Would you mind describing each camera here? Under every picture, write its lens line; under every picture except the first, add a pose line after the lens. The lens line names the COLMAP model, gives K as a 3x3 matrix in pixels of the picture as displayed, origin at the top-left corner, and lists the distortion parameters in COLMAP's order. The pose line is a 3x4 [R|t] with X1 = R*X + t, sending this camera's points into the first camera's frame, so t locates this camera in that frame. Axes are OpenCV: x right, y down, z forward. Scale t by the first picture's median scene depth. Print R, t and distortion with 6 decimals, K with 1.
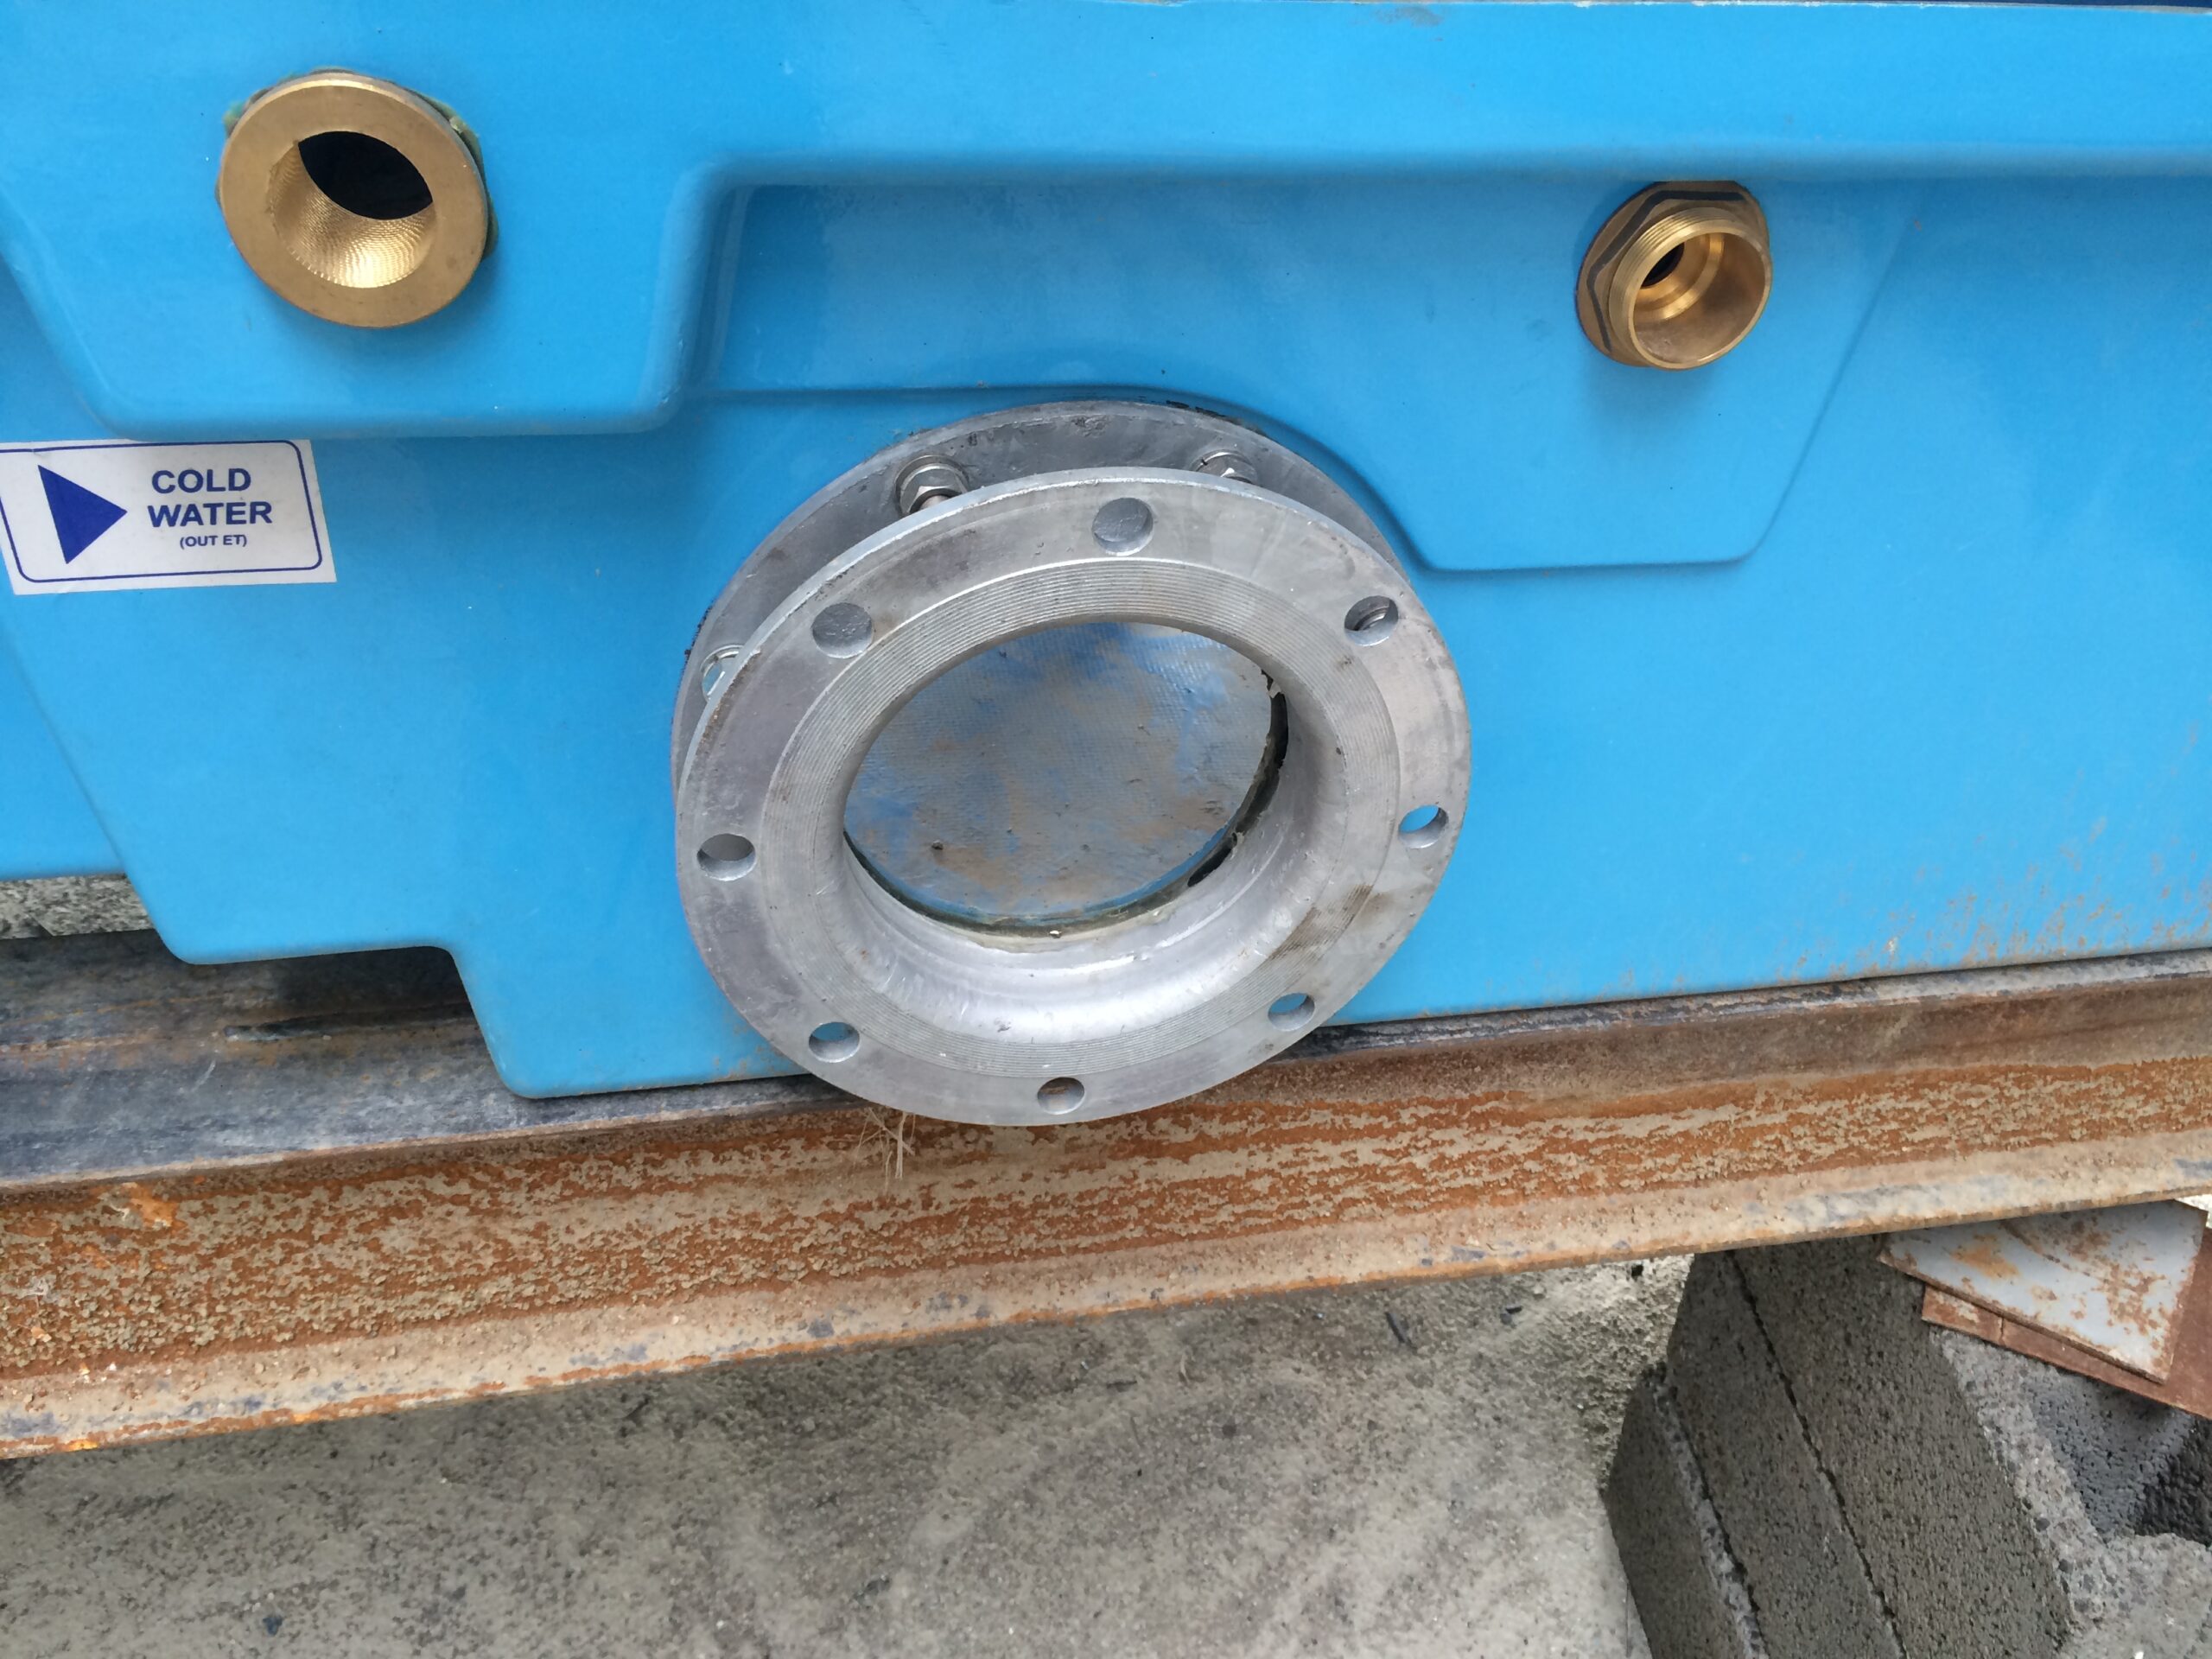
lens RADIAL K [[1896.3, 0, 1094.5], [0, 1896.3, 815.1], [0, 0, 1]] dist [0.093237, -0.126987]
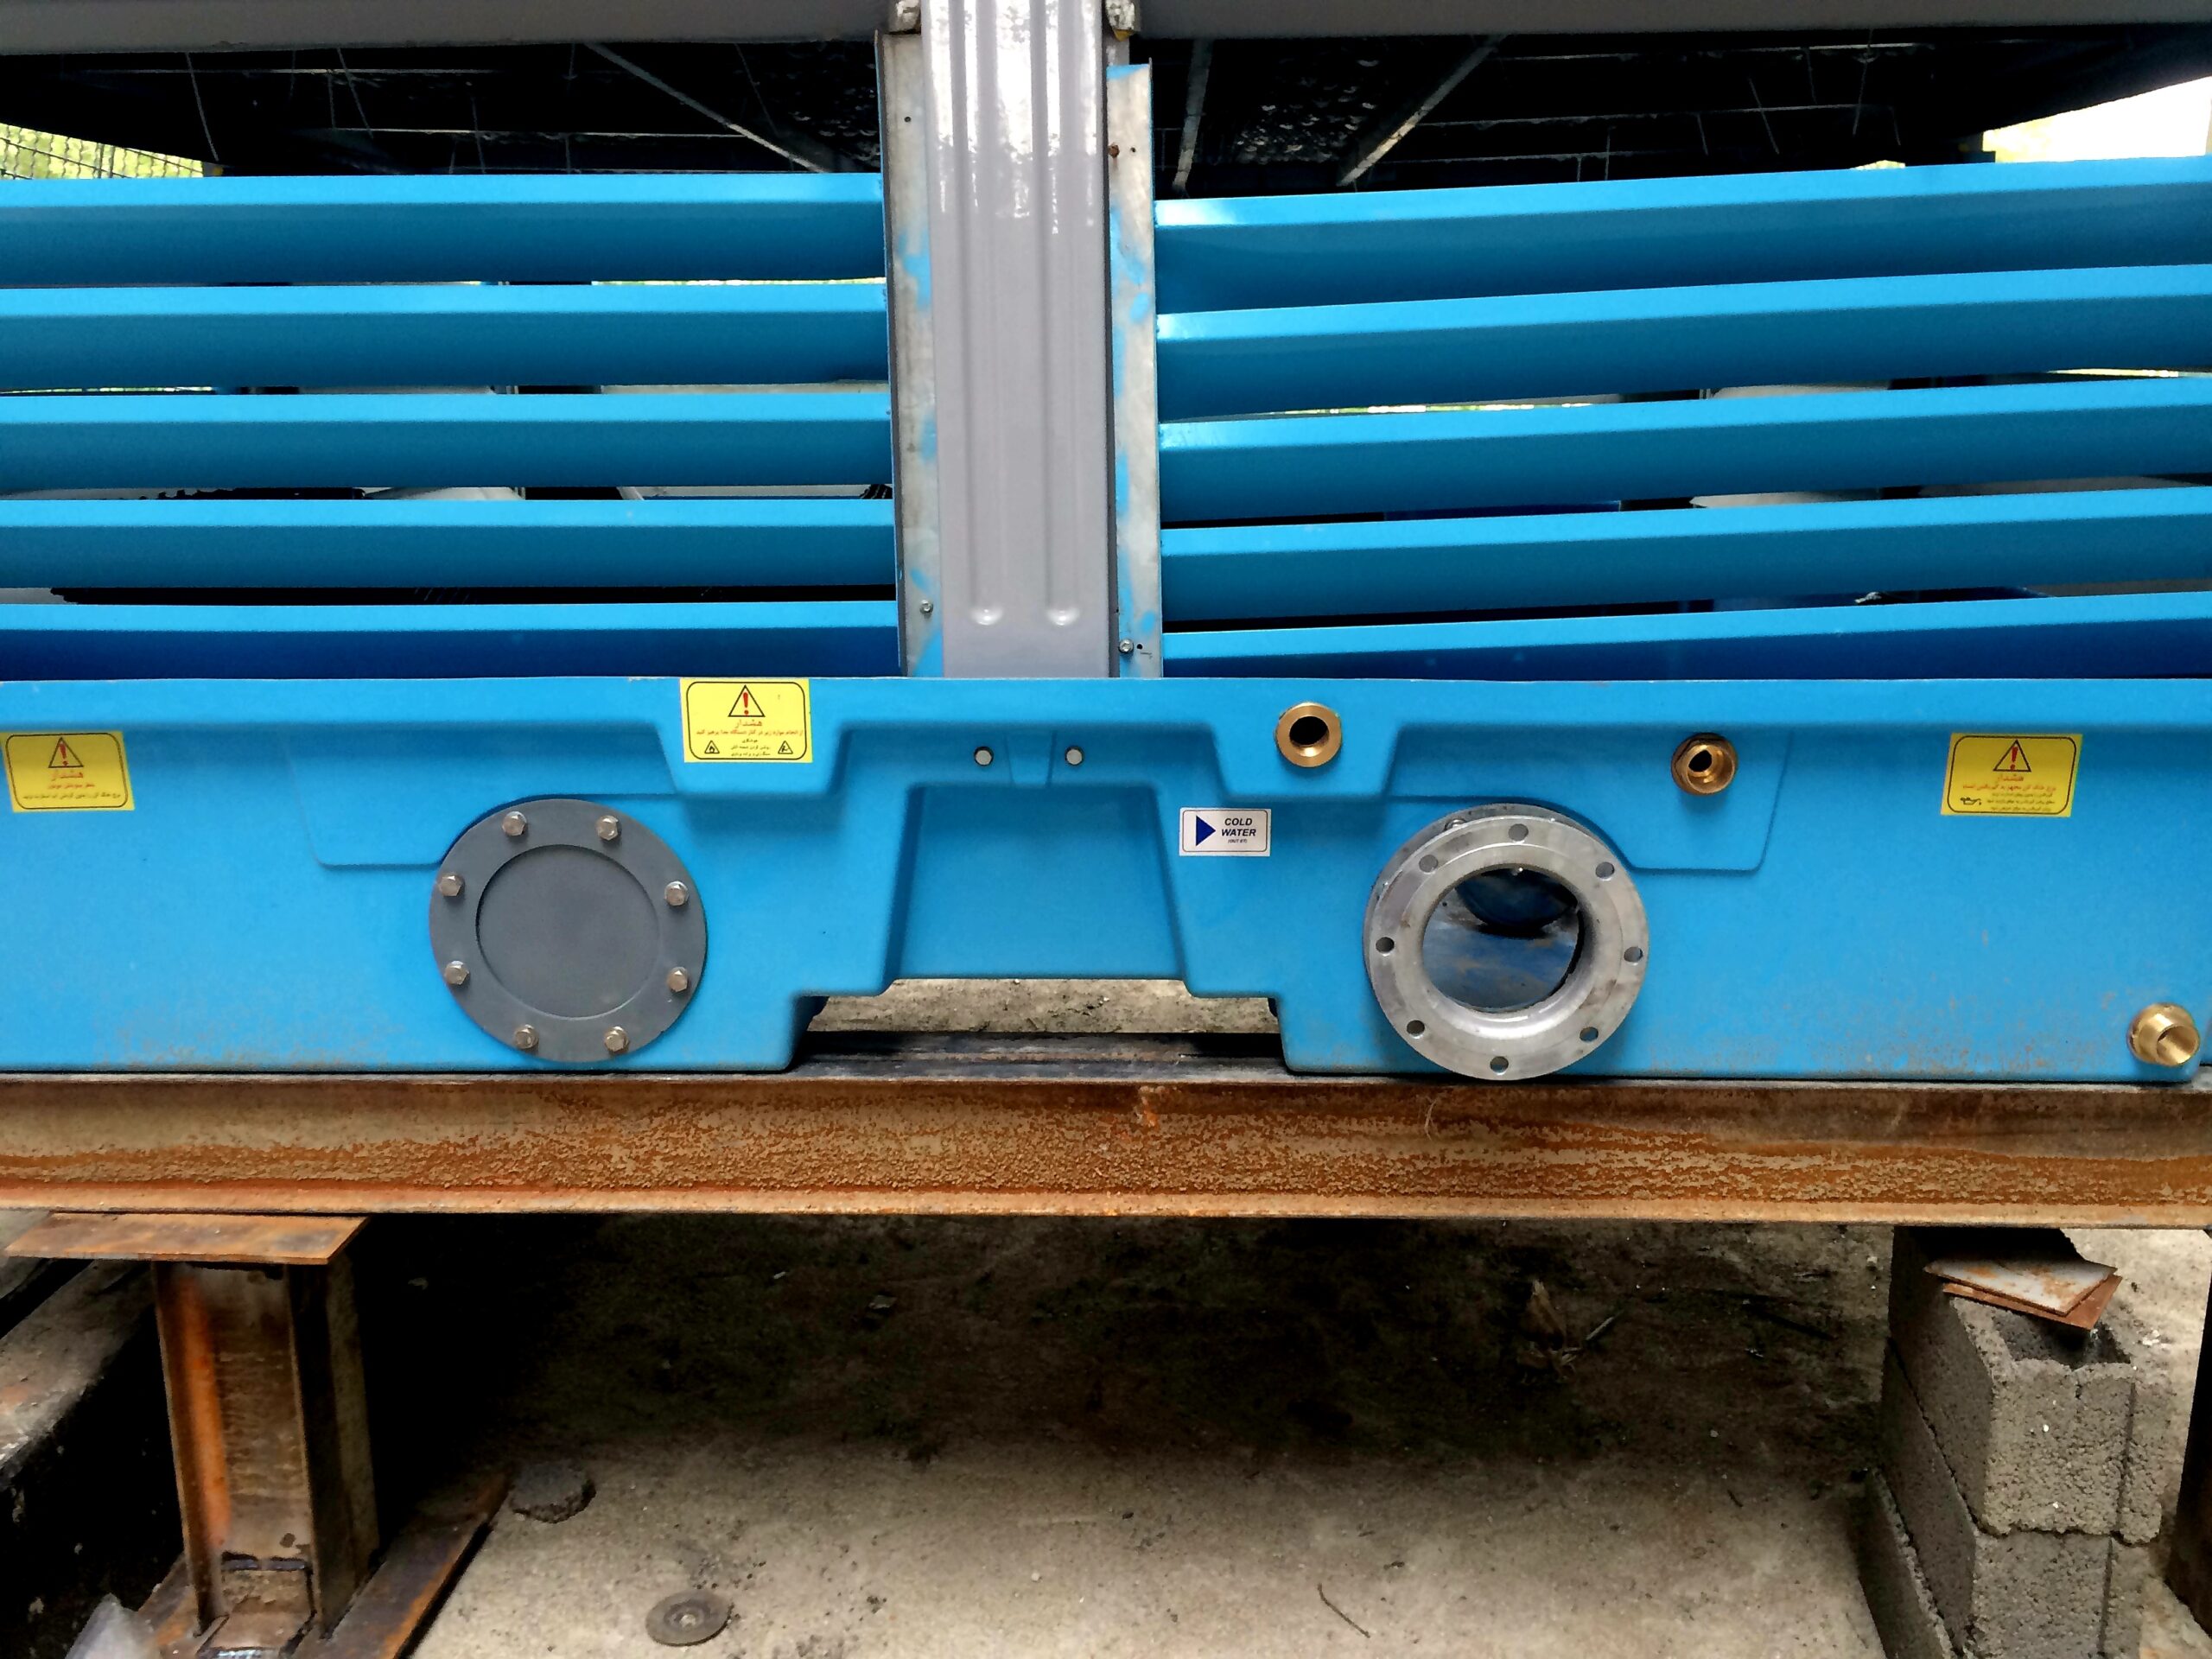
lens RADIAL K [[1892.7, 0, 1106.0], [0, 1892.7, 829.5], [0, 0, 1]] dist [0.093445, -0.136114]
pose [[0.973343, -0.006189, -0.229273, 0.047864], [-0.078875, 0.929633, -0.359945, 0.688427], [0.215367, 0.368434, 0.904364, -1.342009]]
